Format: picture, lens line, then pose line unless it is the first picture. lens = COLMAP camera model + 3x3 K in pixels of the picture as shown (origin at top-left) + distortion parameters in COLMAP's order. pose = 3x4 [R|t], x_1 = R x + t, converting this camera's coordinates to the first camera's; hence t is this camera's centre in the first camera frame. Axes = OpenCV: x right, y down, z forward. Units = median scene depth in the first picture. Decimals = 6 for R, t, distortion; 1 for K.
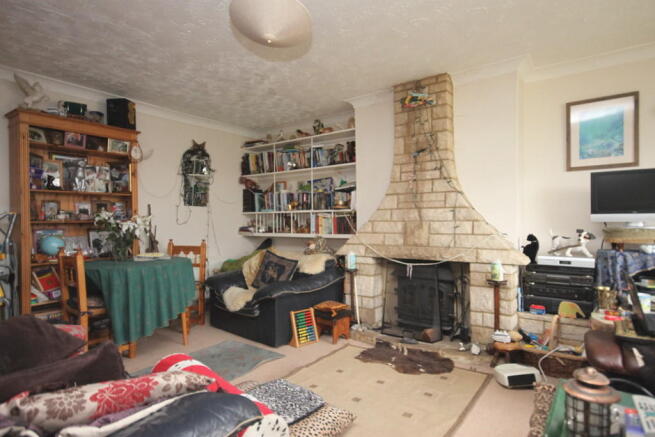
lens RADIAL K [[362.4, 0, 327.5], [0, 362.4, 218.5], [0, 0, 1]] dist [-0.000642, -0.000115]
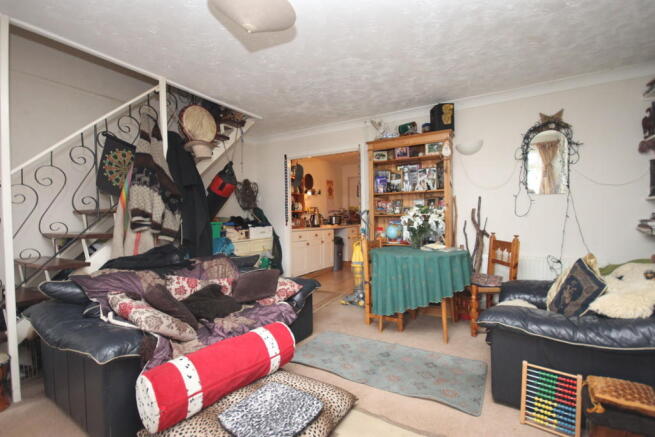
lens RADIAL K [[300.4, 0, 327.5], [0, 300.4, 218.5], [0, 0, 1]] dist [-0.000101, -0.000192]
pose [[0.072312, 0.008282, -0.997348, 0.344119], [0.017907, 0.999794, 0.009601, 0.007211], [0.997221, -0.018553, 0.072149, 0.586250]]
